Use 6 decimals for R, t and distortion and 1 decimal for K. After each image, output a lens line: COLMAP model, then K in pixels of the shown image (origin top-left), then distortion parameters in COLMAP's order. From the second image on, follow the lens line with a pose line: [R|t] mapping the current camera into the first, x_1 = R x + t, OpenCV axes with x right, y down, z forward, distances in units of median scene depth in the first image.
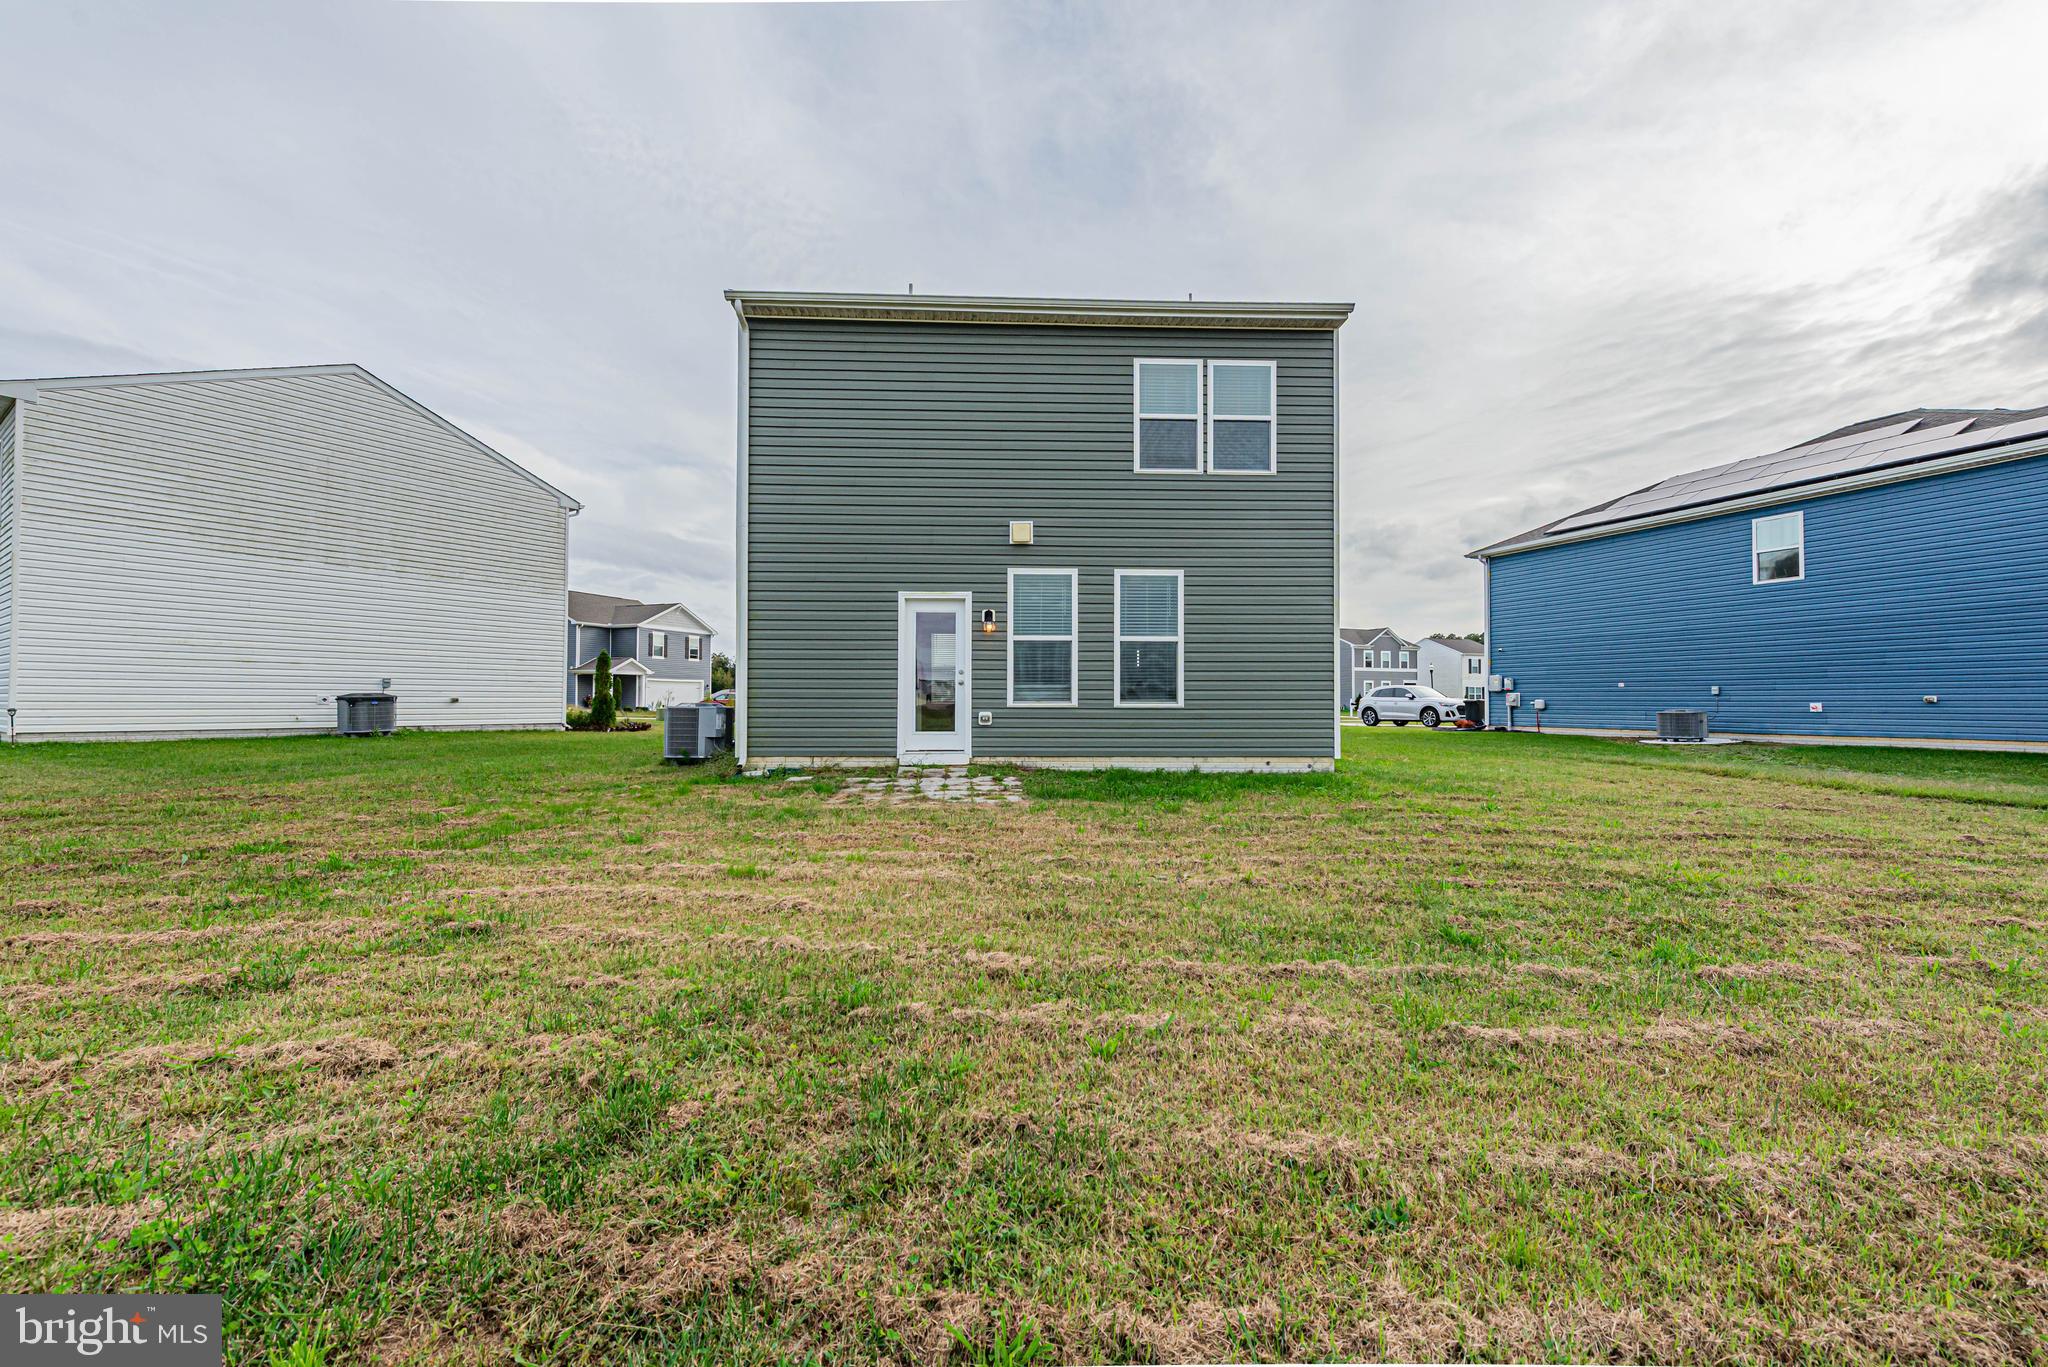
lens RADIAL K [[826.5, 0, 1003.7], [0, 826.5, 685.0], [0, 0, 1]] dist [0.009446, -0.000034]
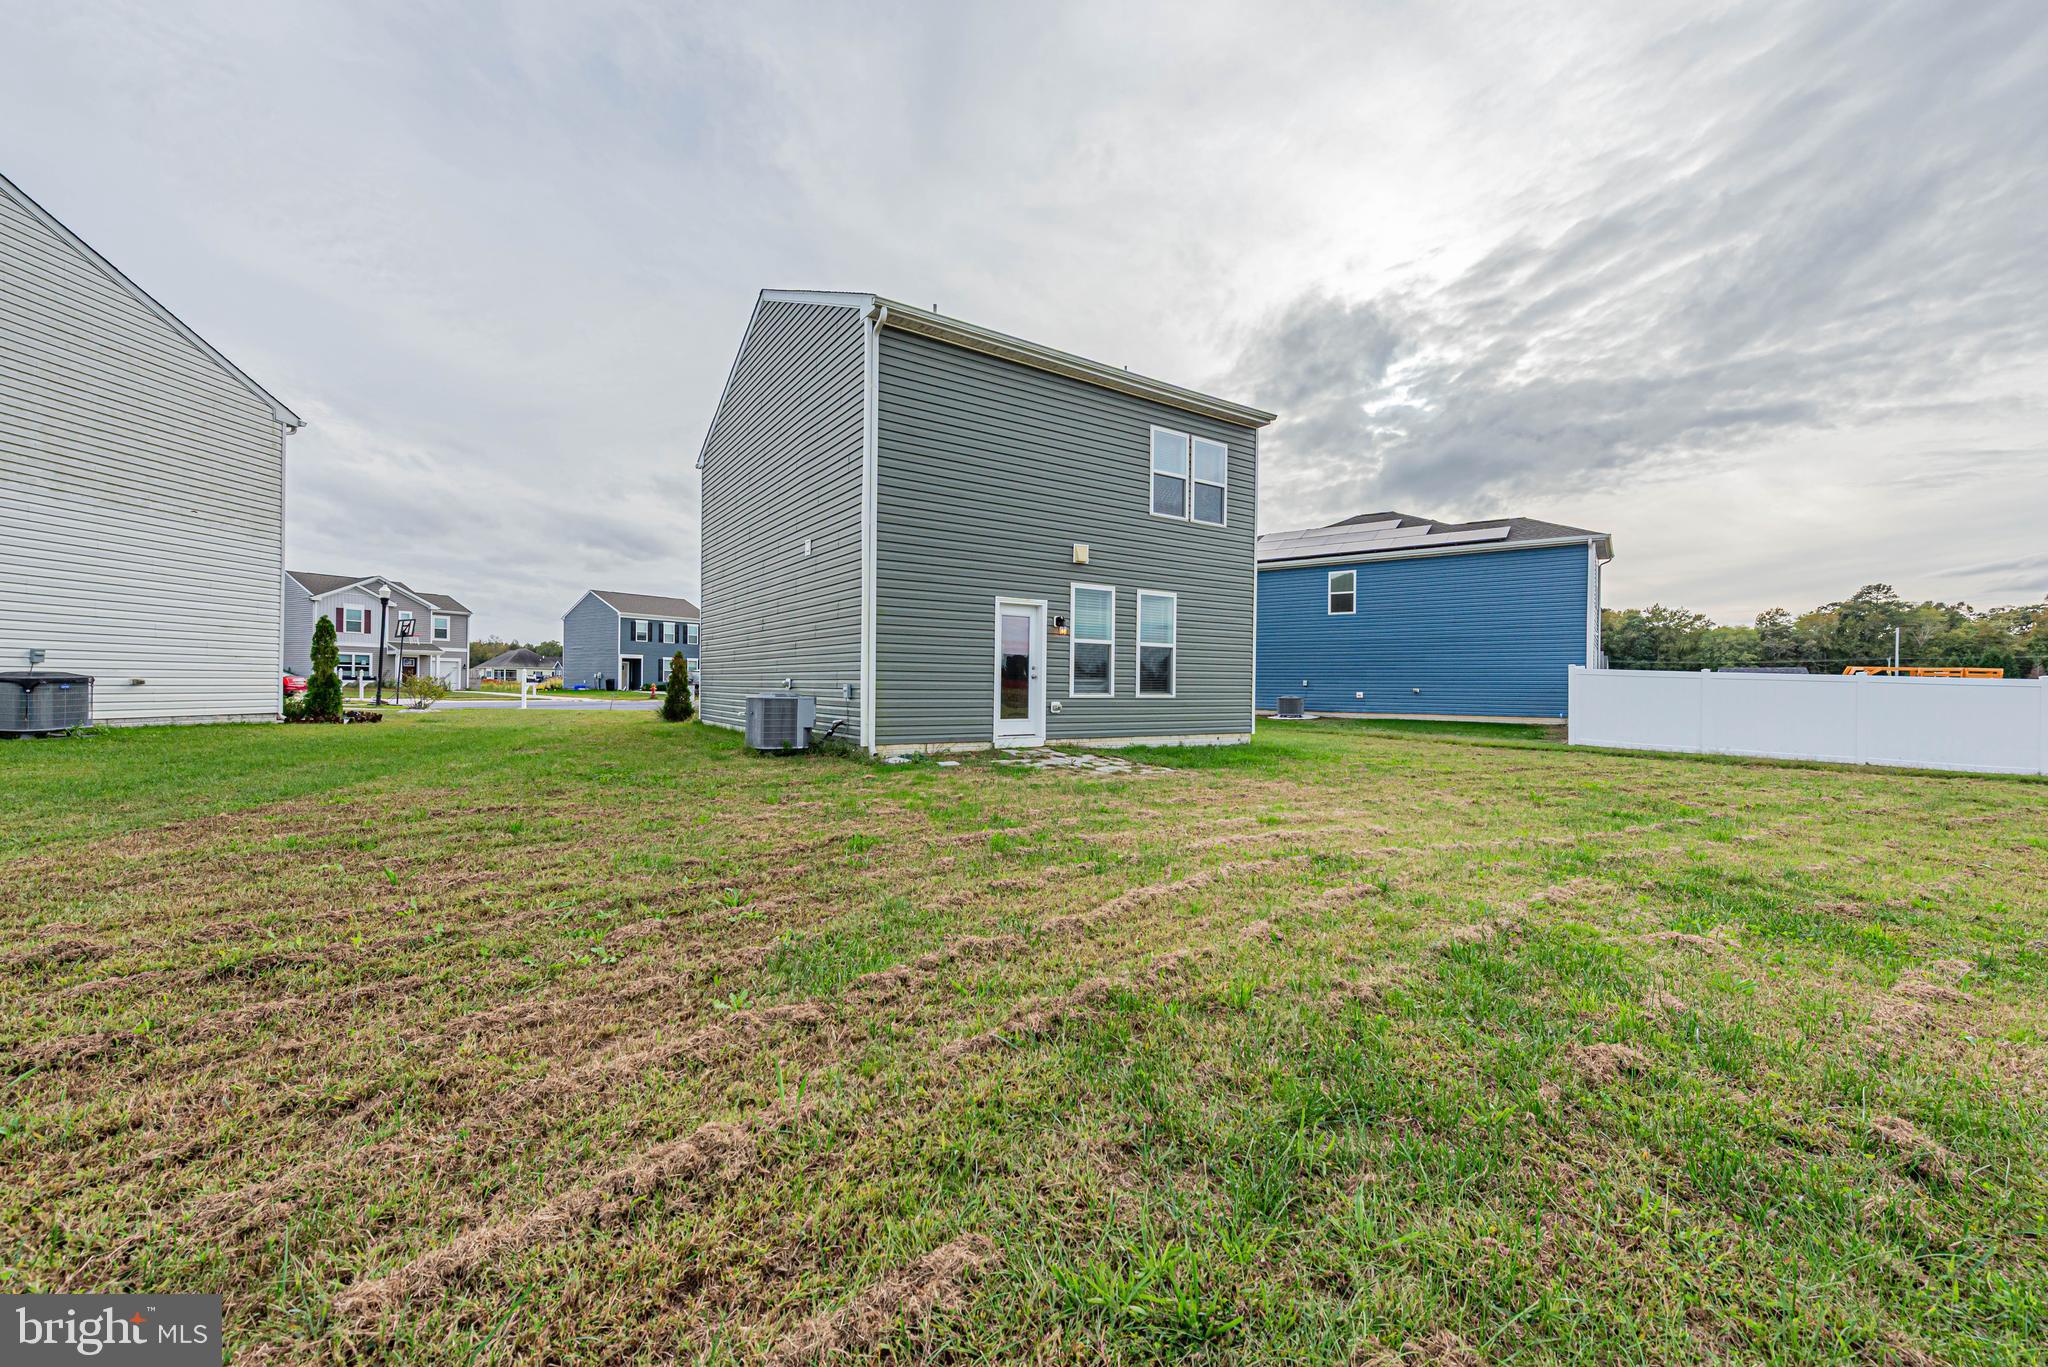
lens RADIAL K [[833.5, 0, 1024.0], [0, 833.5, 683.5], [0, 0, 1]] dist [0.010031, -0.000005]
pose [[0.843434, 0.008932, 0.537158, -0.697236], [-0.020643, 0.999662, 0.015790, -0.011766], [-0.536836, -0.024406, 0.843334, 0.009109]]
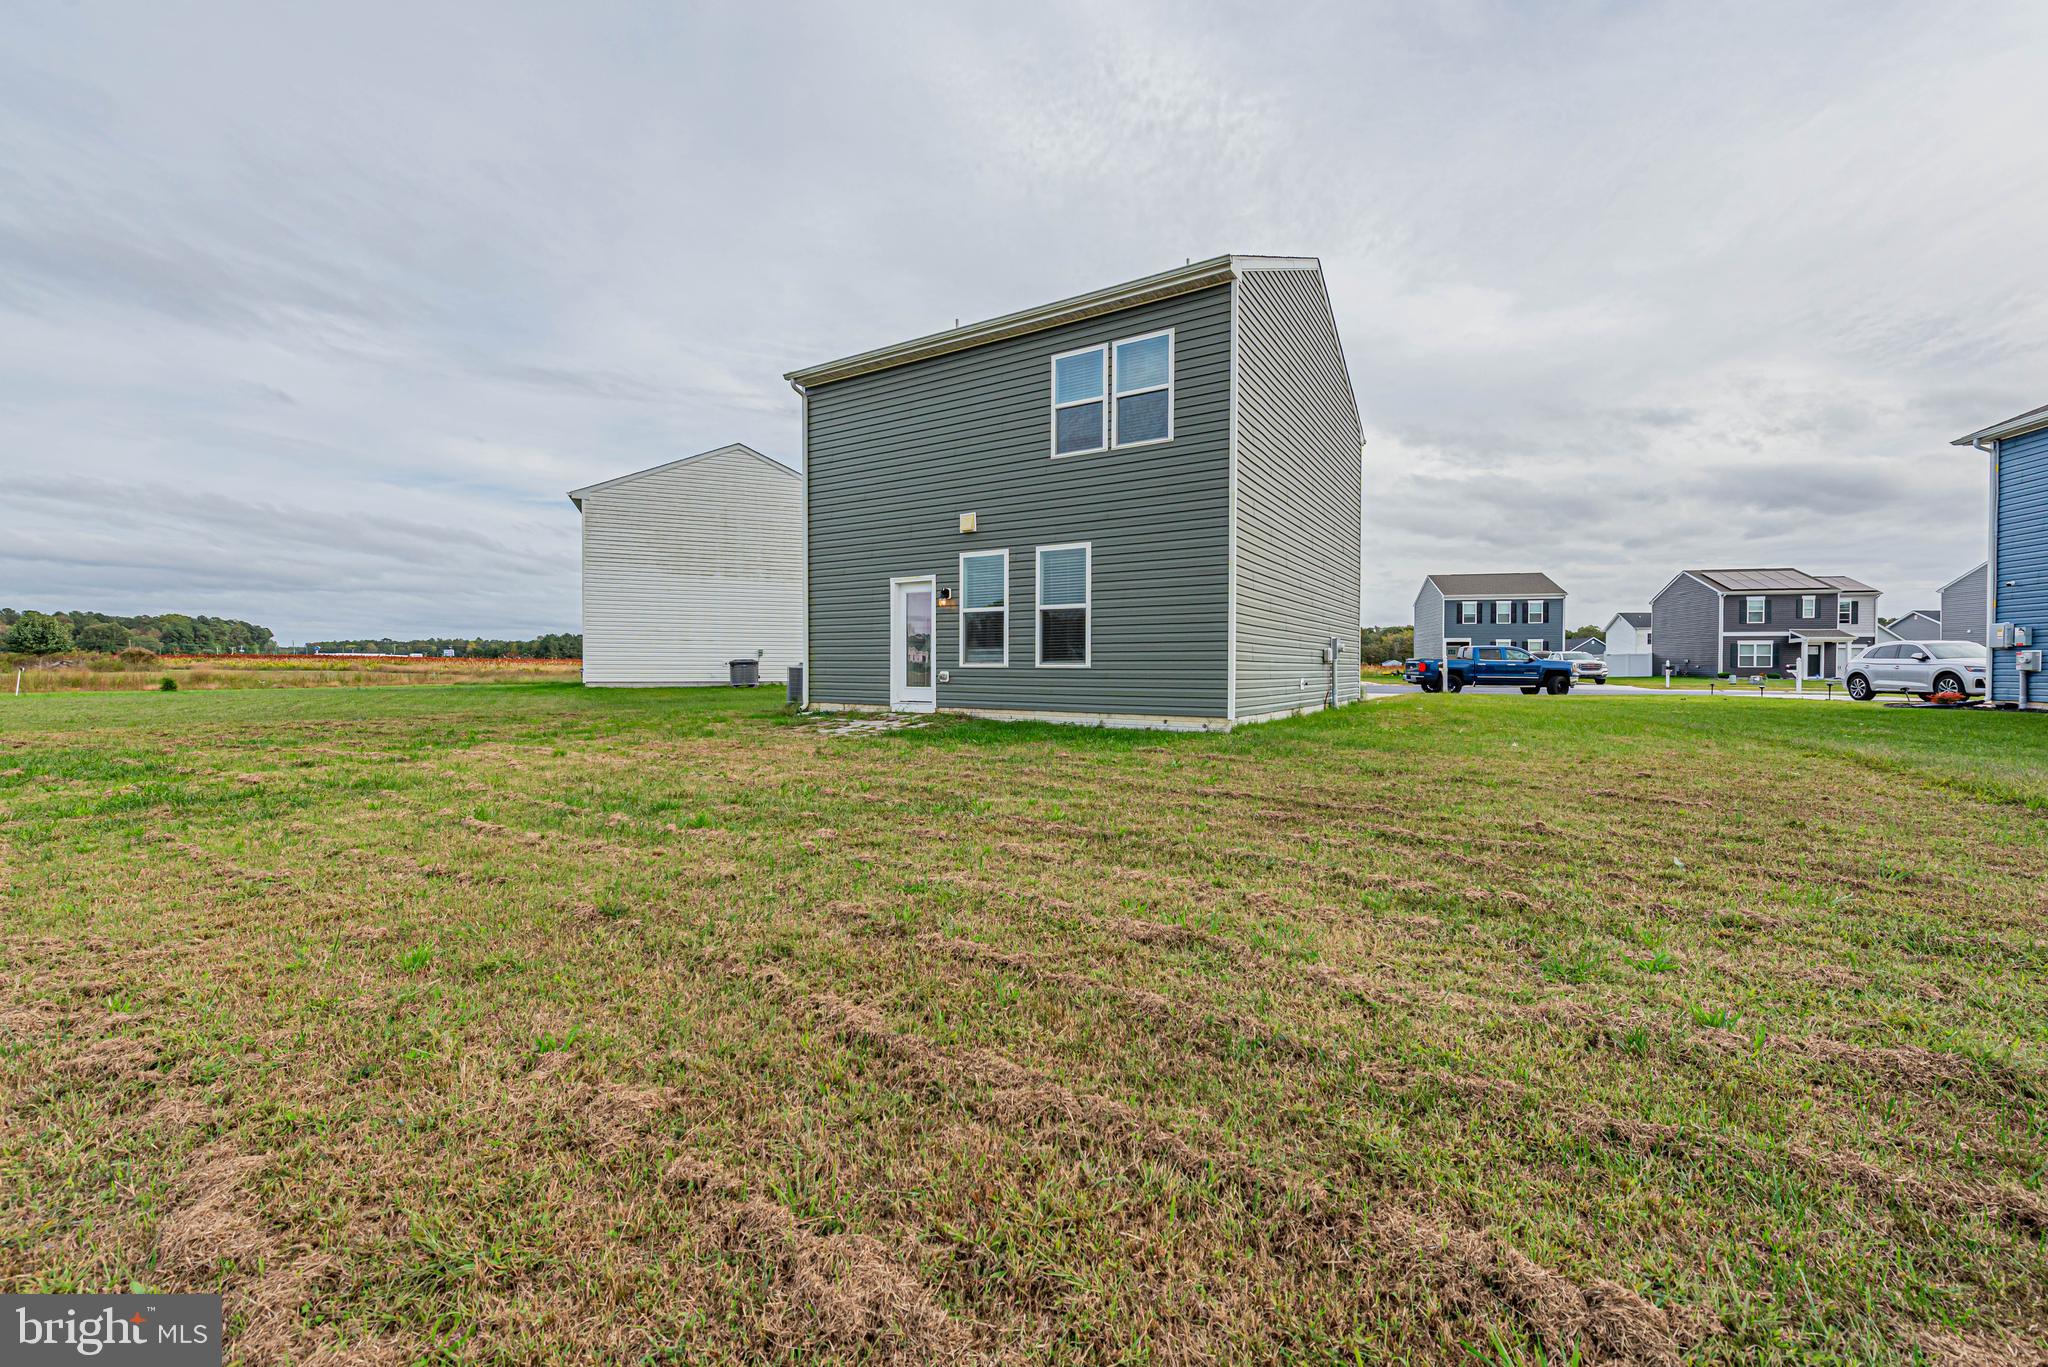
lens RADIAL K [[826.5, 0, 1003.7], [0, 826.5, 685.0], [0, 0, 1]] dist [0.009446, -0.000034]
pose [[0.821818, 0.012368, -0.569617, 0.746971], [0.011126, 0.999225, 0.037748, 0.007045], [0.569642, -0.037359, 0.821043, 0.029200]]
